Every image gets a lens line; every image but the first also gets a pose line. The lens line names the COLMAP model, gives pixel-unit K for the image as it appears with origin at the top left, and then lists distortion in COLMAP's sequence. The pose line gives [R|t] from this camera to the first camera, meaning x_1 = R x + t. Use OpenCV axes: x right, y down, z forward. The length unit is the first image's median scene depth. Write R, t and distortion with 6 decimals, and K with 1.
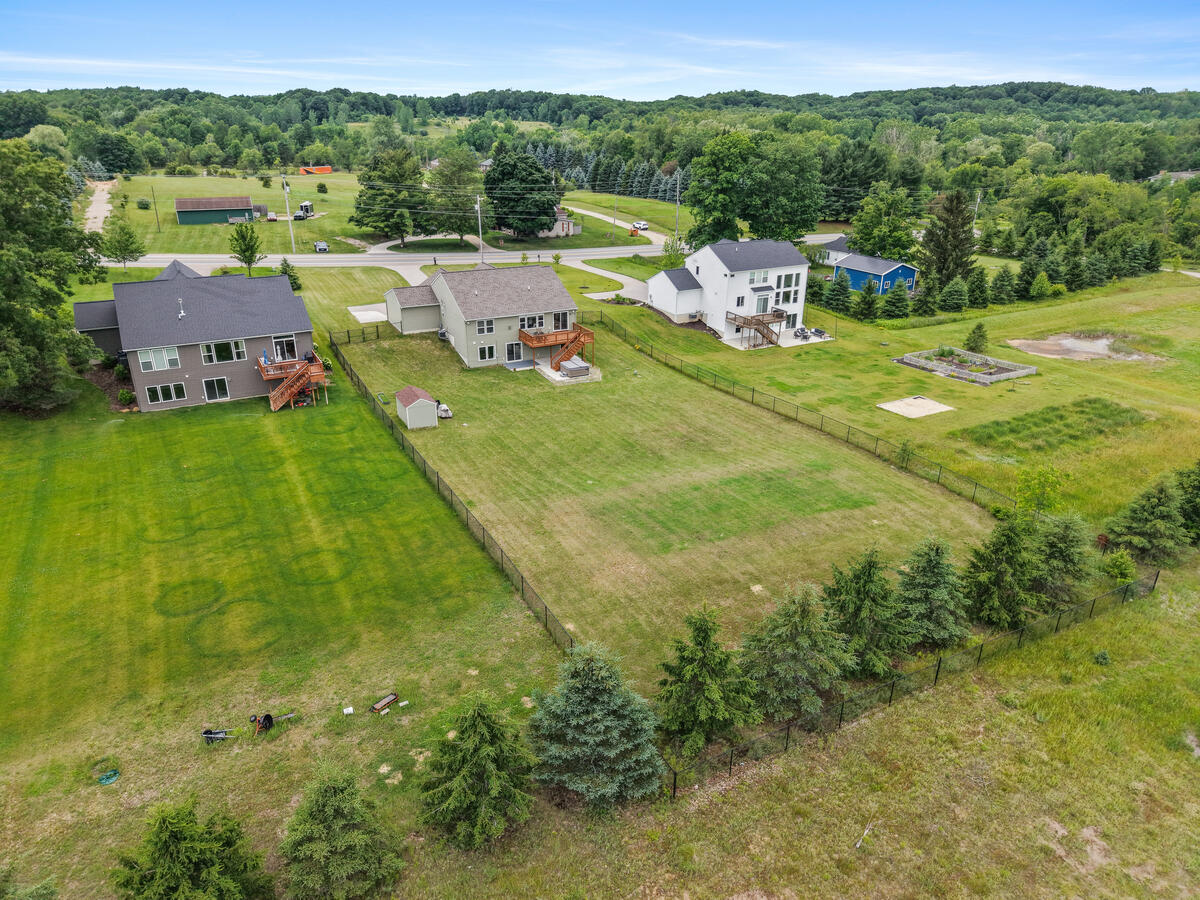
lens RADIAL K [[804.1, 0, 609.4], [0, 804.1, 454.4], [0, 0, 1]] dist [0.069010, -0.077867]
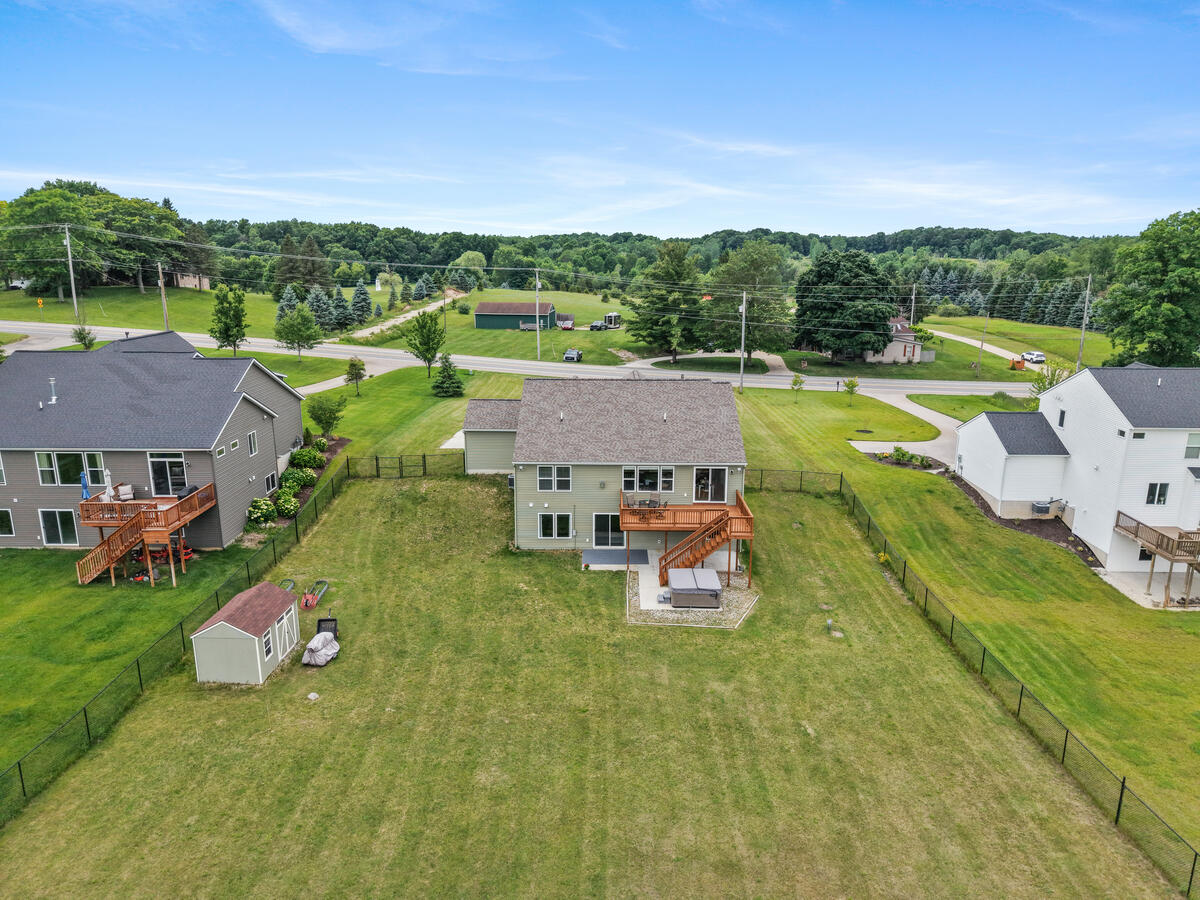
lens RADIAL K [[804.1, 0, 609.4], [0, 804.1, 454.4], [0, 0, 1]] dist [0.069010, -0.077867]
pose [[0.875692, 0.114182, -0.469176, 0.106991], [-0.189088, 0.975131, -0.115608, -0.101893], [0.444307, 0.189952, 0.875505, 0.470241]]
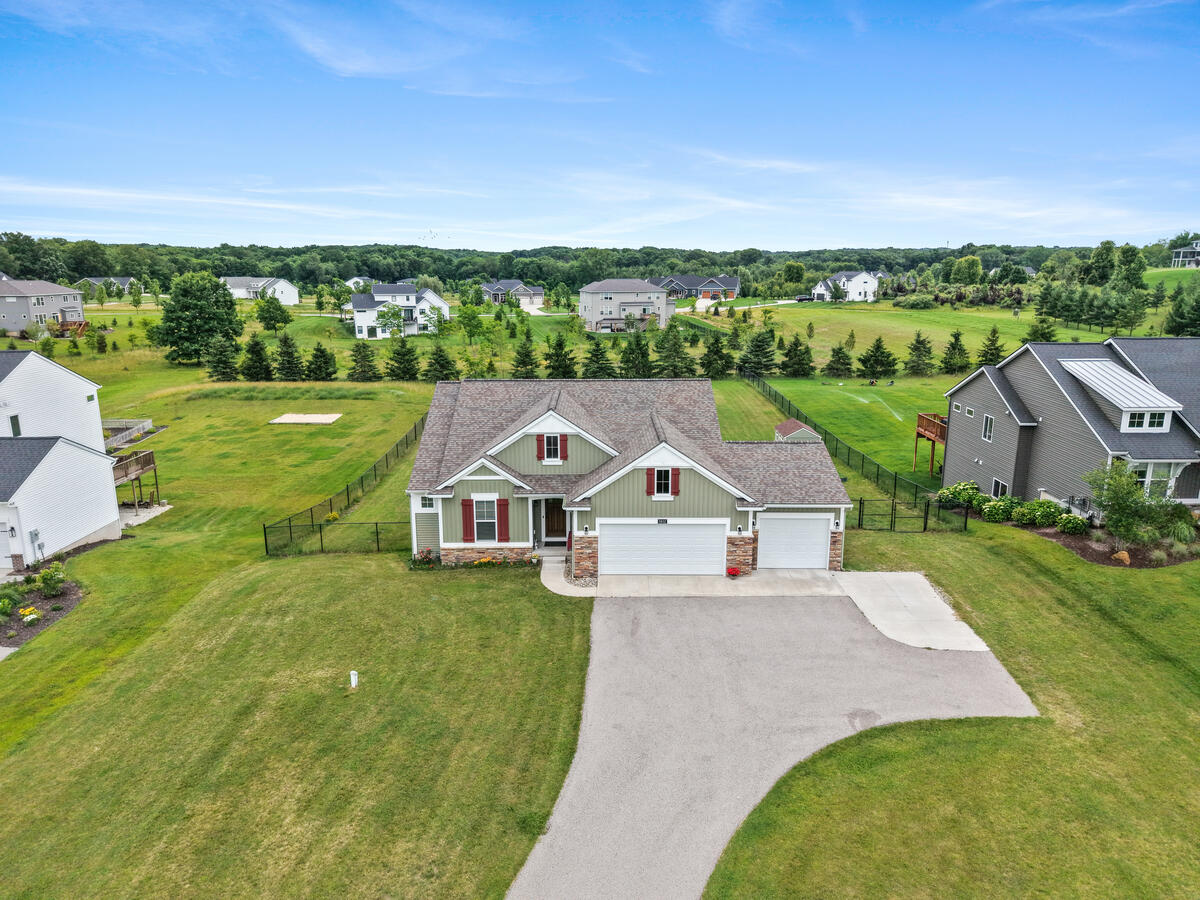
lens RADIAL K [[815.3, 0, 600.0], [0, 815.3, 450.0], [0, 0, 1]] dist [0.019500, -0.029030]
pose [[-0.876707, -0.106668, 0.469049, -0.325988], [0.190462, 0.818433, 0.542118, -0.389434], [-0.441712, 0.564614, -0.697210, 1.199199]]
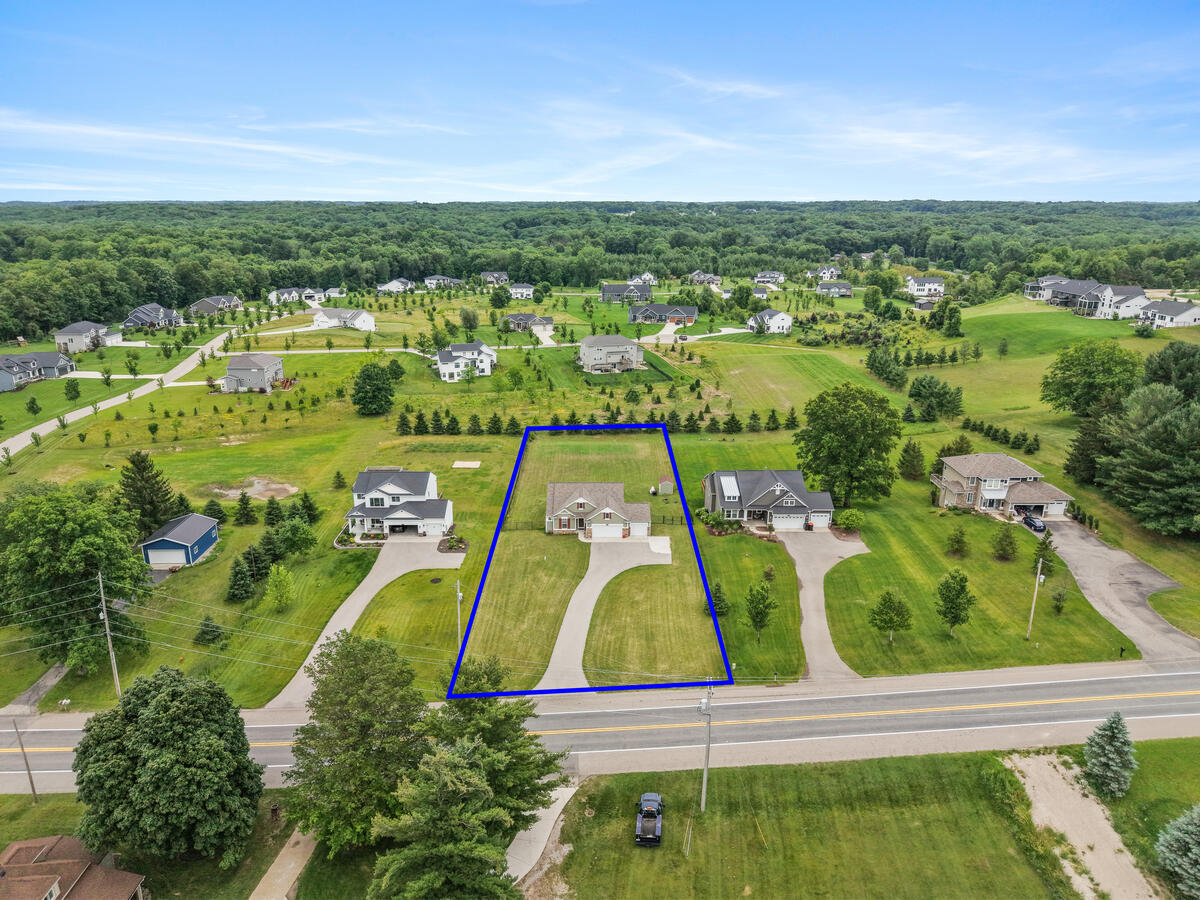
lens RADIAL K [[813.9, 0, 600.0], [0, 813.9, 450.0], [0, 0, 1]] dist [0.075138, 0.106366]
pose [[-0.879314, -0.142179, 0.454525, -0.783220], [0.183805, 0.779133, 0.599306, -1.092174], [-0.439344, 0.610522, -0.658969, 1.797541]]
